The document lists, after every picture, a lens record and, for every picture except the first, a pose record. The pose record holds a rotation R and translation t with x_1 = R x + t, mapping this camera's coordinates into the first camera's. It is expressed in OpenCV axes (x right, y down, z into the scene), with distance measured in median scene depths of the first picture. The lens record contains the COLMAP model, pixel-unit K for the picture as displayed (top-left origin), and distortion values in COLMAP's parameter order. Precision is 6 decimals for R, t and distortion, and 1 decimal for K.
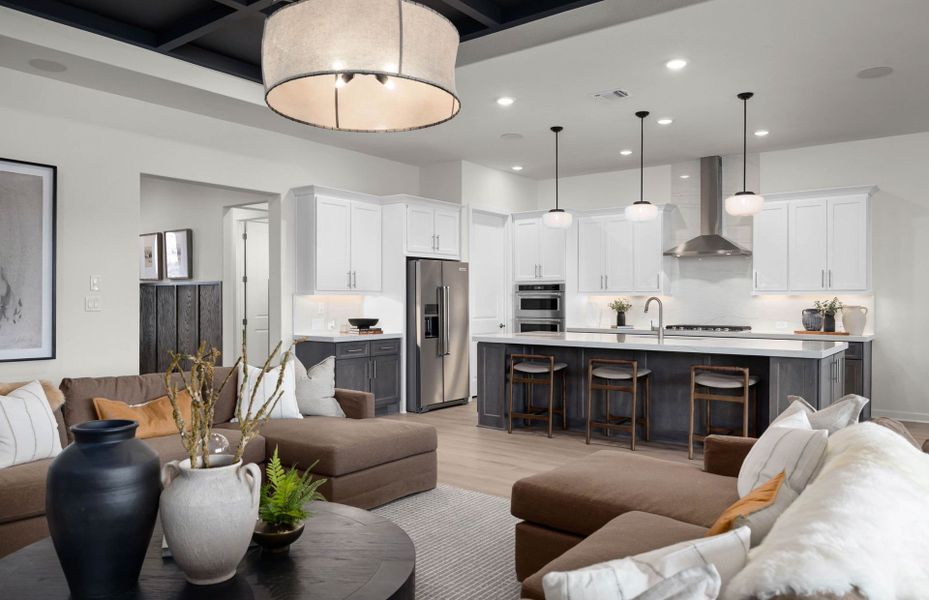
lens RADIAL K [[655.4, 0, 465.2], [0, 655.4, 303.9], [0, 0, 1]] dist [0.000442, 0.001939]
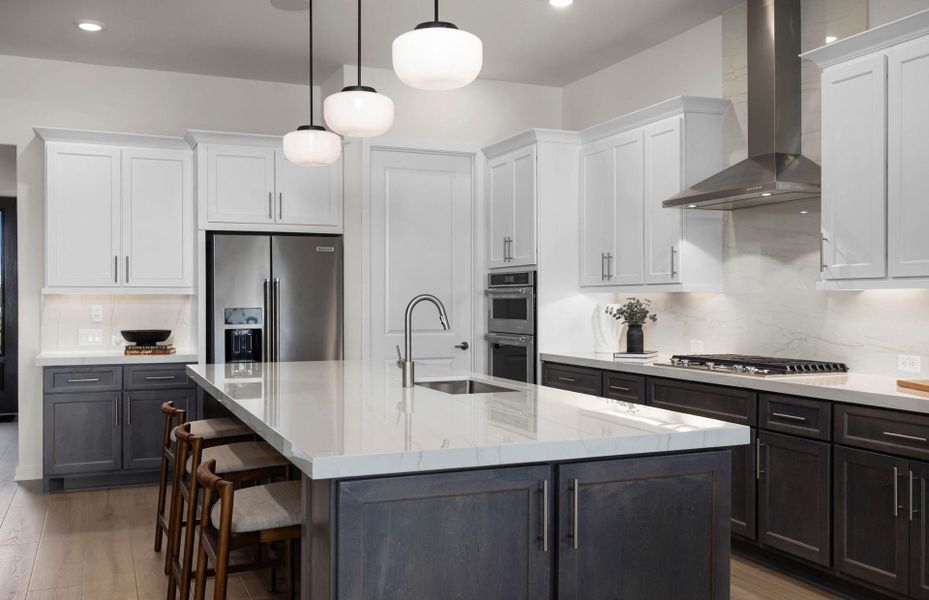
lens RADIAL K [[856.4, 0, 457.8], [0, 856.4, 305.9], [0, 0, 1]] dist [0.001375, 0.000000]
pose [[0.866100, 0.002981, -0.499863, 0.502164], [-0.002936, 0.999995, 0.000877, -0.002784], [0.499863, 0.000709, 0.866104, 0.407296]]
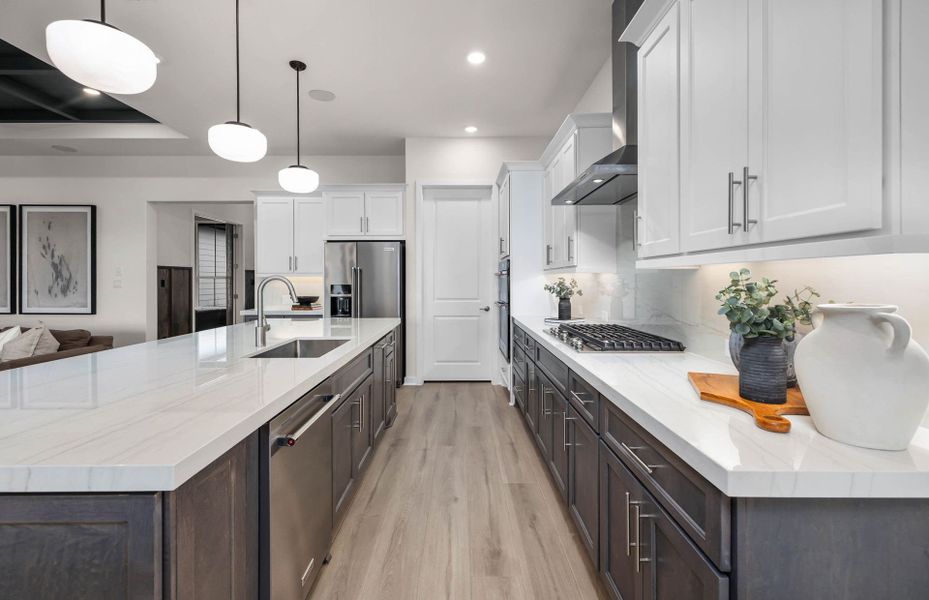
lens RADIAL K [[407.2, 0, 464.4], [0, 407.2, 280.2], [0, 0, 1]] dist [-0.001972, -0.000108]
pose [[0.614630, -0.001360, -0.788814, 0.564656], [-0.003130, 0.999986, -0.004163, -0.004243], [0.788809, 0.005028, 0.614617, 0.741560]]
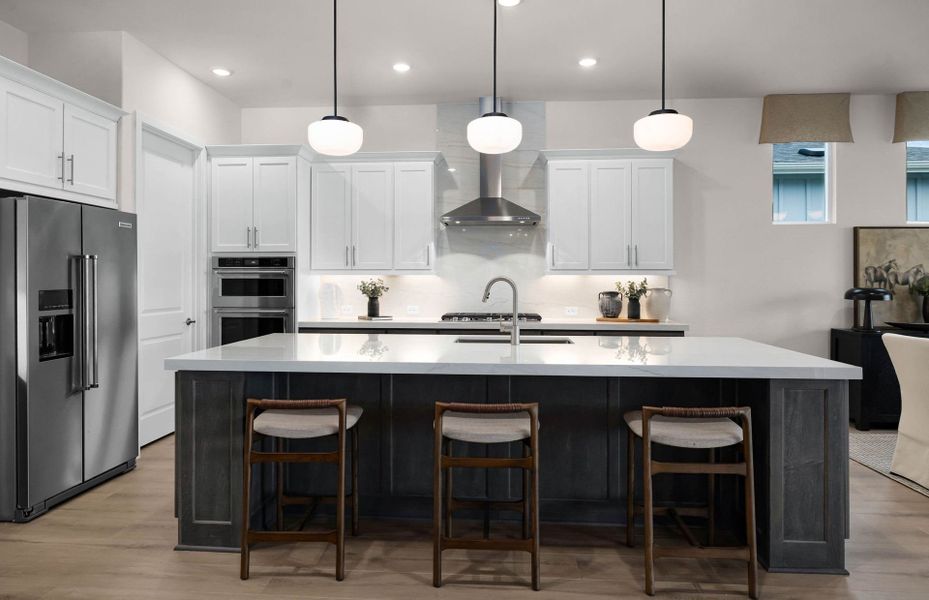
lens RADIAL K [[569.4, 0, 460.2], [0, 569.4, 276.4], [0, 0, 1]] dist [-0.007735, -0.000041]
pose [[0.838251, 0.003769, 0.545271, -0.028620], [0.002732, 0.999935, -0.011112, -0.003976], [-0.545277, 0.010805, 0.838186, 0.468618]]
